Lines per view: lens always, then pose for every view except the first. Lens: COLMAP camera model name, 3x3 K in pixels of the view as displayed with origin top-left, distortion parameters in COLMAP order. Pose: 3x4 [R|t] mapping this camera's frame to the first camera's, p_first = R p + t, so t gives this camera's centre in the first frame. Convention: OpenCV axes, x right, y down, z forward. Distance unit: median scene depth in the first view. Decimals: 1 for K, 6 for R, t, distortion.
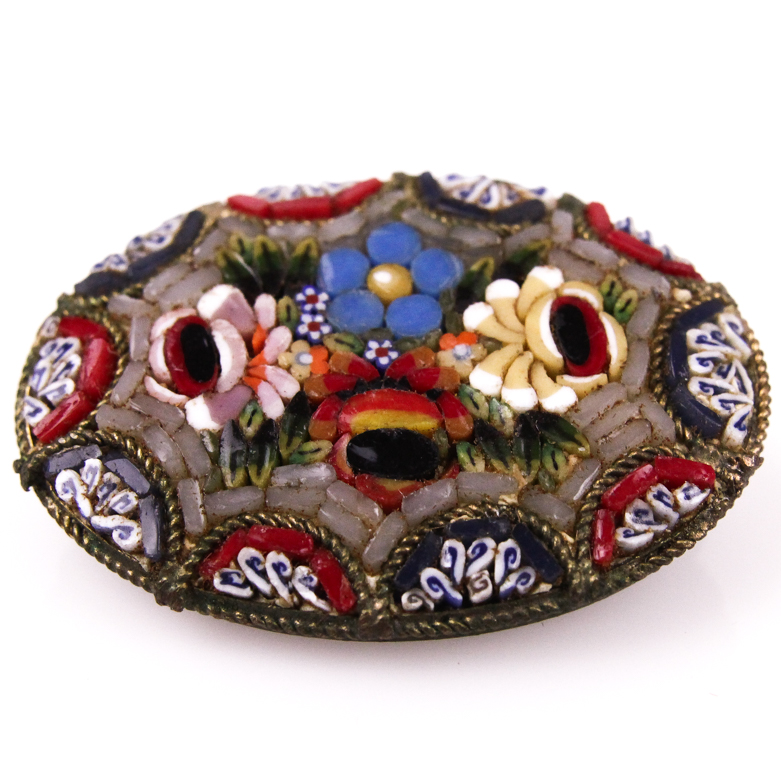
lens RADIAL K [[1786.0, 0, 390.5], [0, 1786.0, 390.5], [0, 0, 1]] dist [-0.163574, -0.041361]
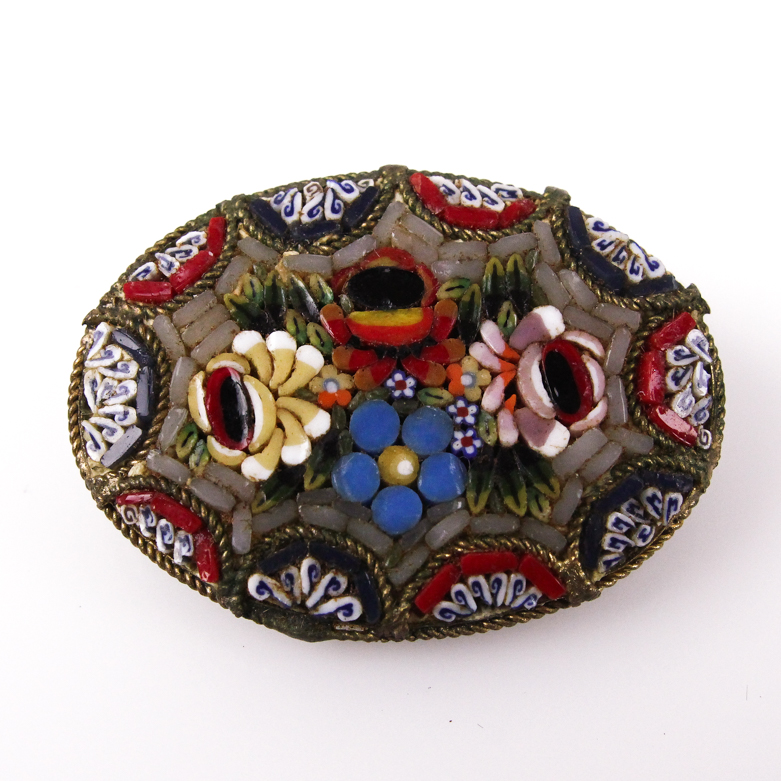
lens RADIAL K [[1786.0, 0, 390.5], [0, 1786.0, 390.5], [0, 0, 1]] dist [-0.163574, -0.041361]
pose [[-0.996986, 0.066446, 0.040037, -0.044524], [-0.014551, -0.667115, 0.744812, -0.885630], [0.076199, 0.741985, 0.666072, 0.237850]]
